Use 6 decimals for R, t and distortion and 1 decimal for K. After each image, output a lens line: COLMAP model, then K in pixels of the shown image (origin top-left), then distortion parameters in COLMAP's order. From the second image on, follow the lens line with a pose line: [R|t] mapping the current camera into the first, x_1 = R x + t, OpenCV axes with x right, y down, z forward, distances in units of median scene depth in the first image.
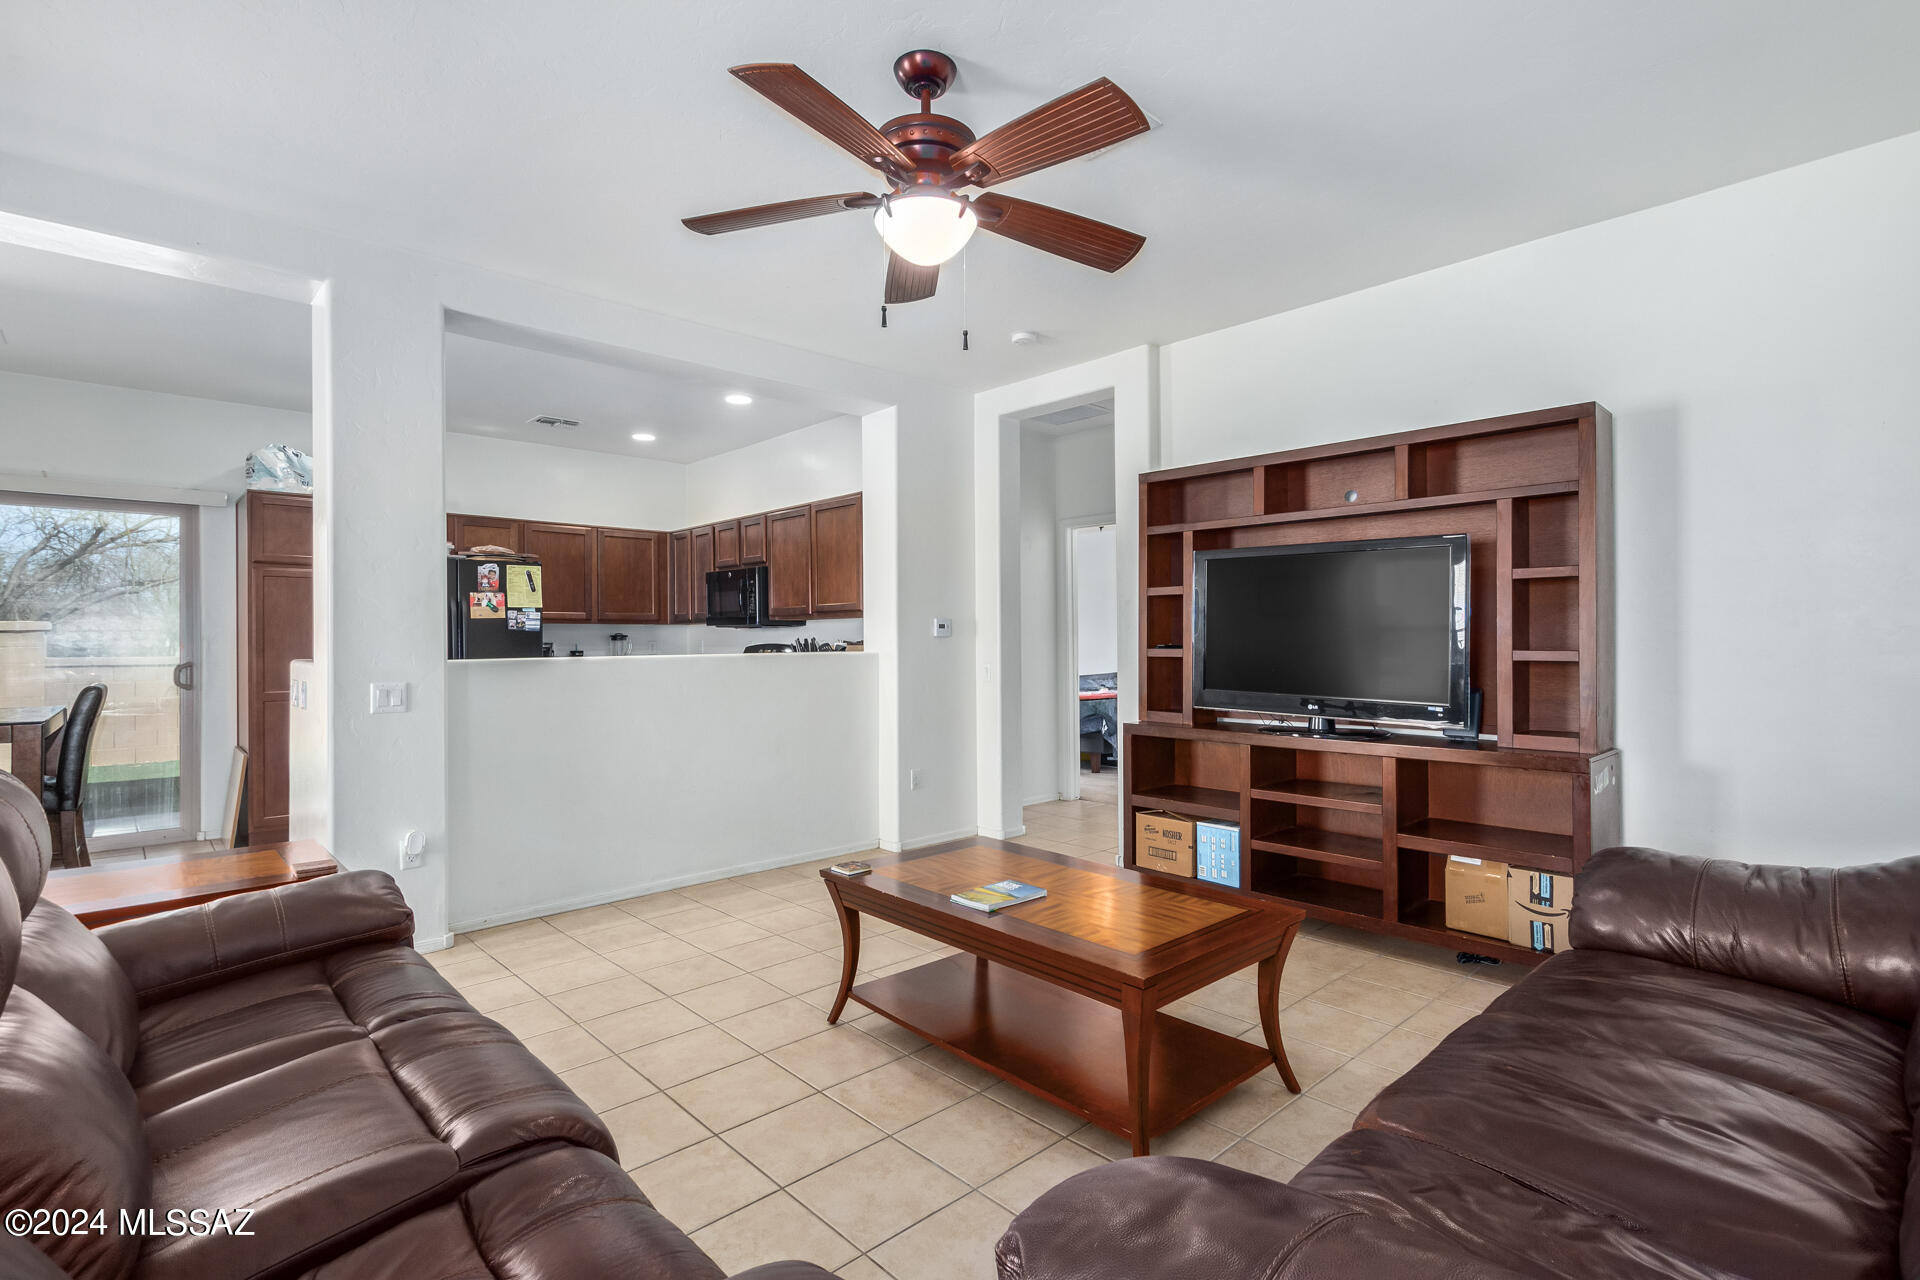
lens RADIAL K [[903.3, 0, 981.6], [0, 903.3, 639.4], [0, 0, 1]] dist [0.009673, -0.004574]
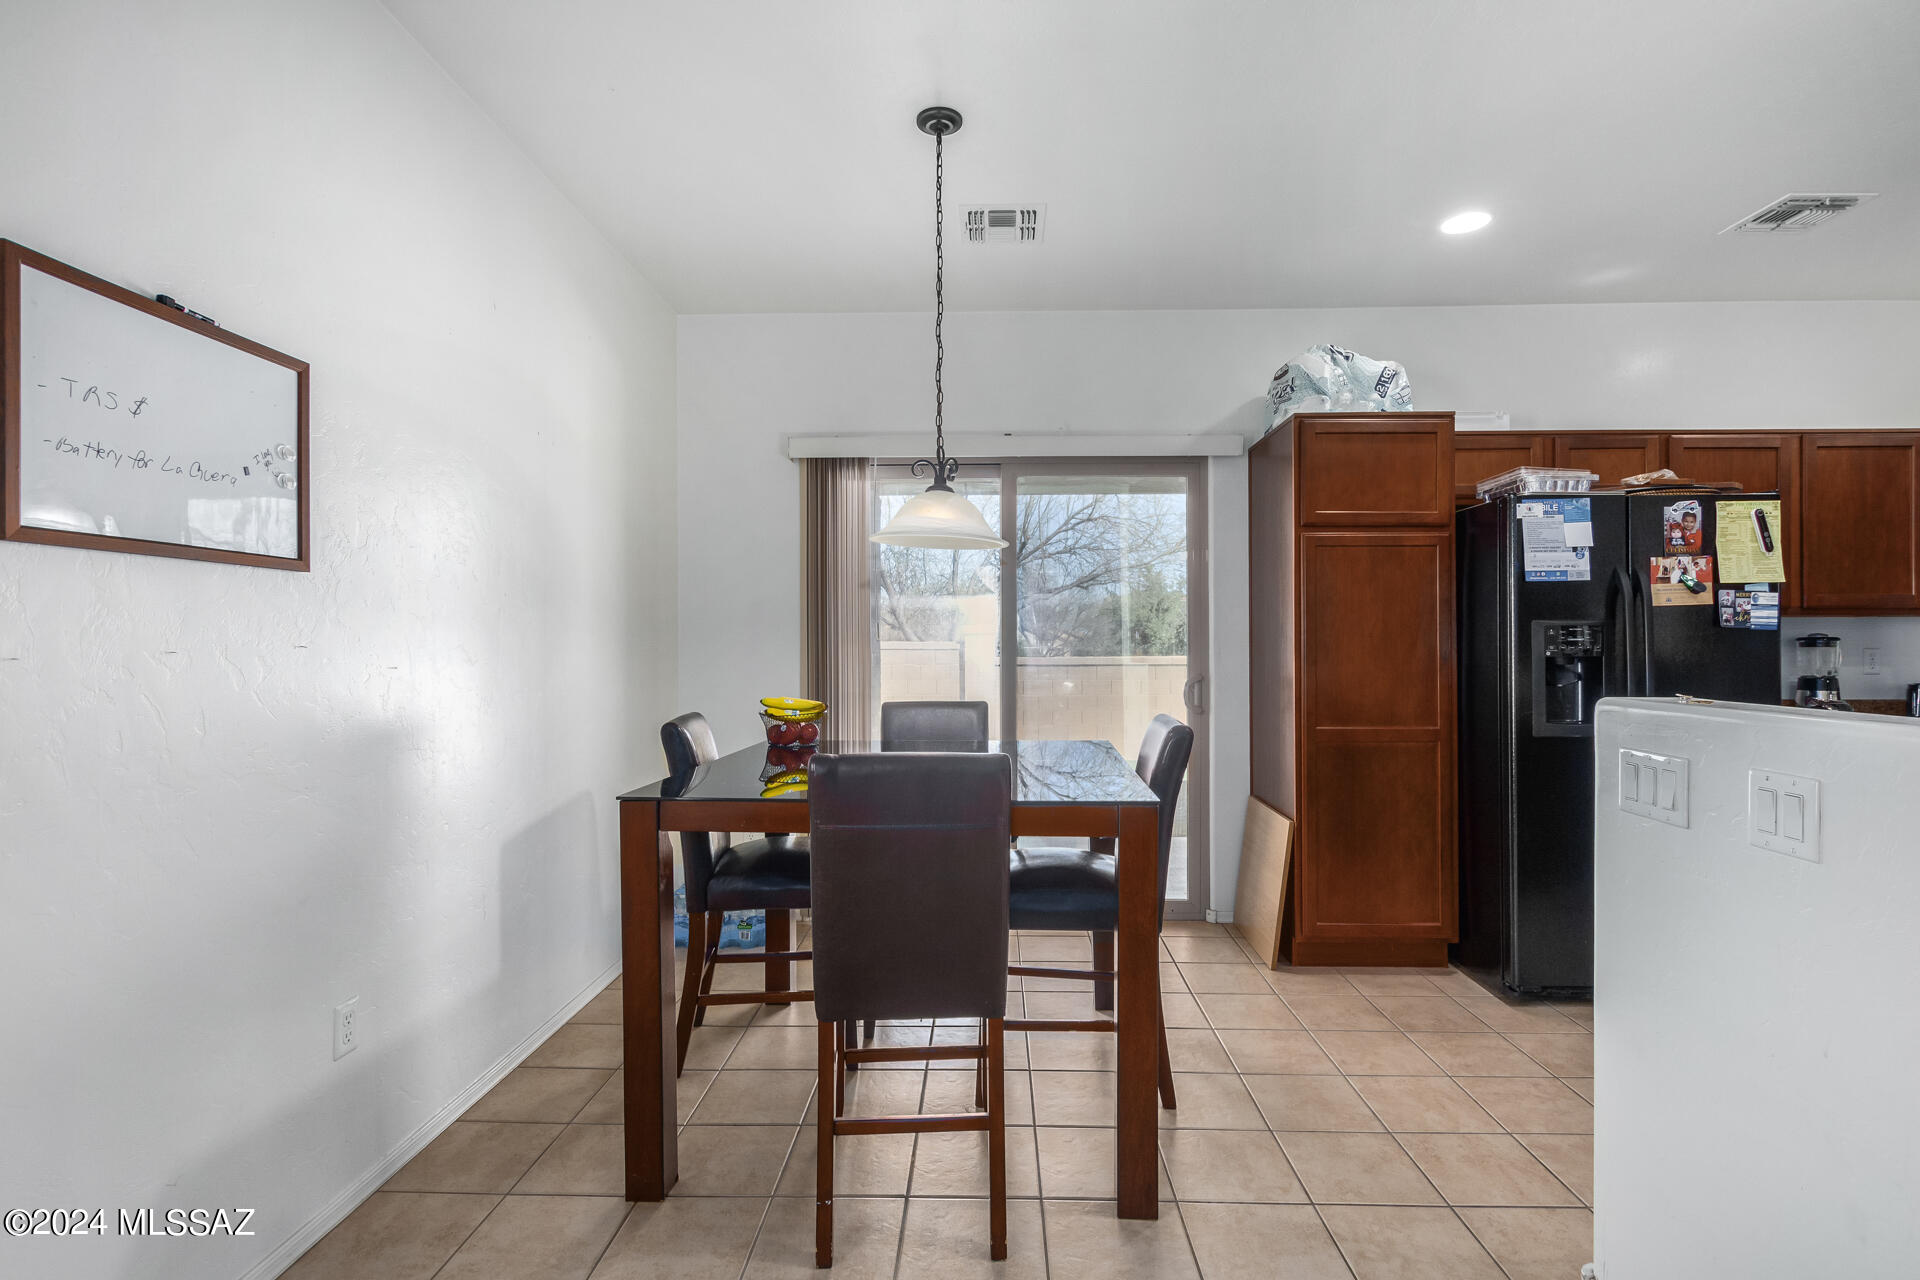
lens RADIAL K [[903.3, 0, 959.8], [0, 903.3, 638.1], [0, 0, 1]] dist [0.009673, -0.004574]
pose [[0.699169, 0.004508, -0.714943, -0.465041], [-0.003751, 0.999989, 0.002637, -0.004408], [0.714947, 0.000838, 0.699178, 0.340051]]
